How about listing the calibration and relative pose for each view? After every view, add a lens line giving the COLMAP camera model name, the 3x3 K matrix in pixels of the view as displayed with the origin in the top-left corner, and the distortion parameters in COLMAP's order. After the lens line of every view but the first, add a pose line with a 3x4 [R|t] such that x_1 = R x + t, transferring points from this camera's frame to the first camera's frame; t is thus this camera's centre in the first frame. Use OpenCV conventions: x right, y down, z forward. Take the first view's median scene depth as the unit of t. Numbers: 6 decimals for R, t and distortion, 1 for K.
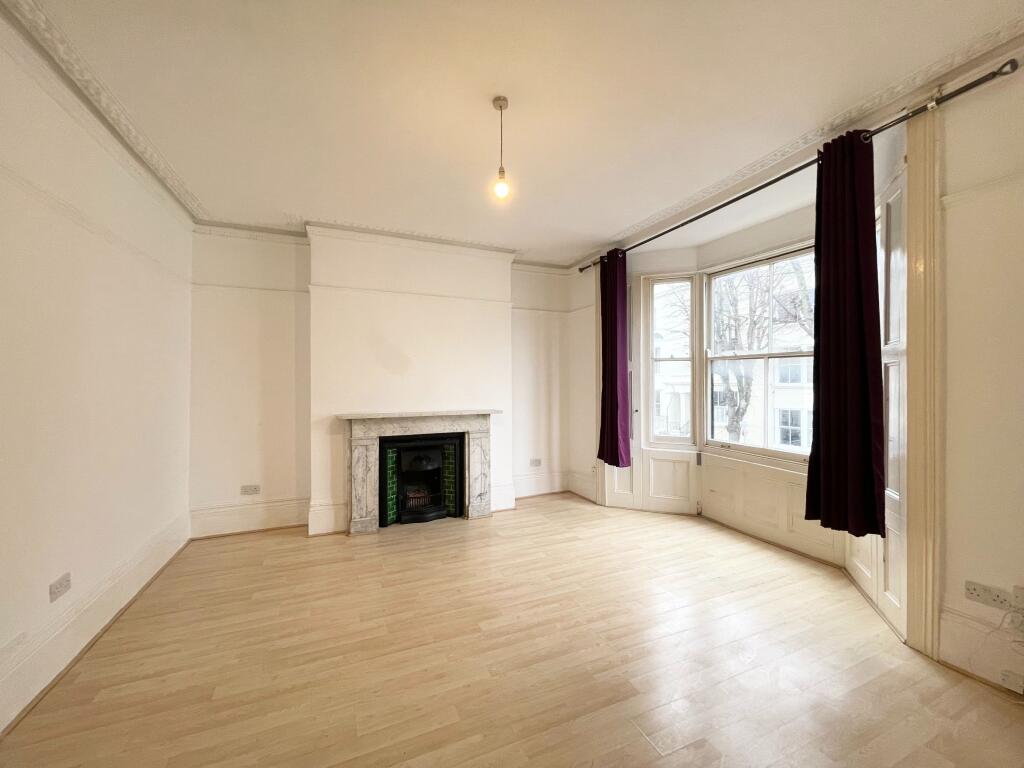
lens RADIAL K [[414.6, 0, 512.0], [0, 414.6, 384.0], [0, 0, 1]] dist [-0.000135, 0.000022]
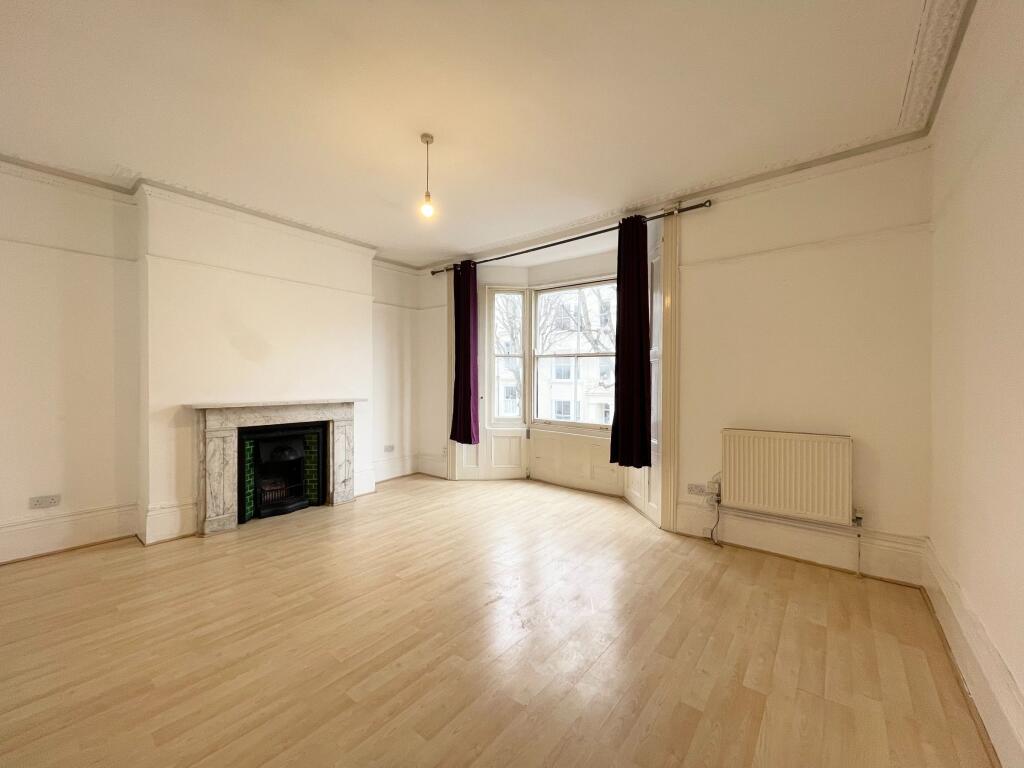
lens RADIAL K [[419.0, 0, 508.3], [0, 419.0, 383.3], [0, 0, 1]] dist [0.001511, 0.000380]
pose [[0.884214, 0.003727, 0.467066, -0.222120], [-0.006325, 0.999972, 0.003996, 0.020402], [-0.467038, -0.006488, 0.884213, -0.118572]]
